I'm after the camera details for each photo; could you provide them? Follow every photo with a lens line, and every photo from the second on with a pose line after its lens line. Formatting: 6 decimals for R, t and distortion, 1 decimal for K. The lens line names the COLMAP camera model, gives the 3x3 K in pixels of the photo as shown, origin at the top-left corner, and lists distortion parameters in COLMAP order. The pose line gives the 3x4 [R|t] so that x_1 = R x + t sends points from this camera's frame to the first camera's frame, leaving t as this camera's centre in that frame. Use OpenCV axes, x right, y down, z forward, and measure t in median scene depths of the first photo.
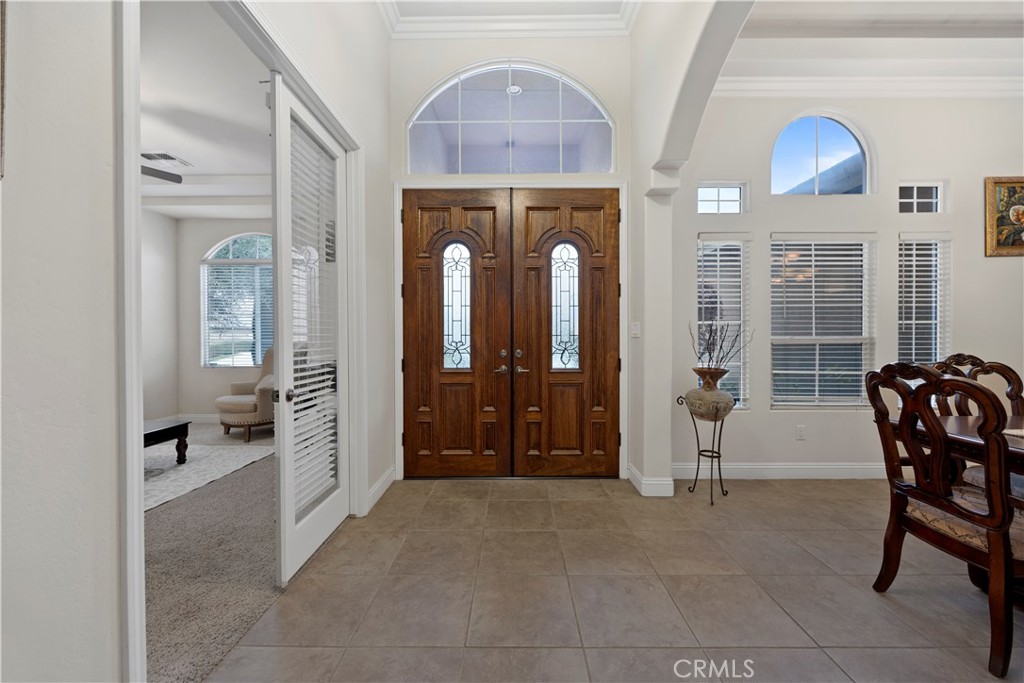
lens RADIAL K [[389.1, 0, 512.3], [0, 389.1, 340.6], [0, 0, 1]] dist [-0.001893, -0.000188]
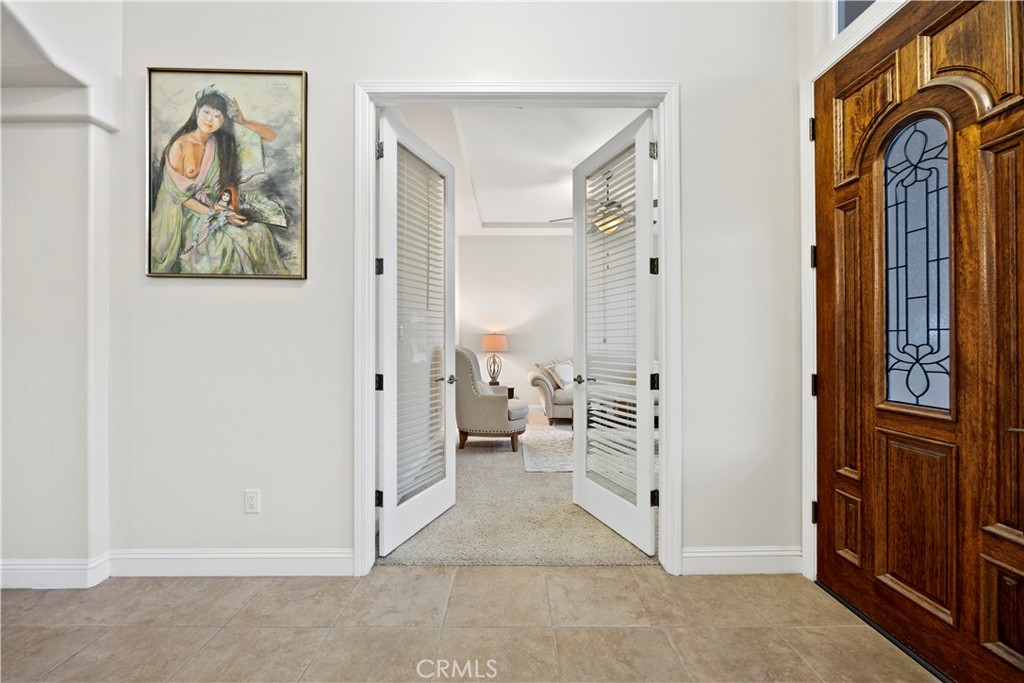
lens RADIAL K [[389.1, 0, 510.6], [0, 389.1, 340.7], [0, 0, 1]] dist [-0.001893, -0.000188]
pose [[0.005445, -0.001664, -0.999984, 0.296524], [-0.001226, 0.999998, -0.001671, -0.000775], [0.999984, 0.001235, 0.005443, 0.539406]]
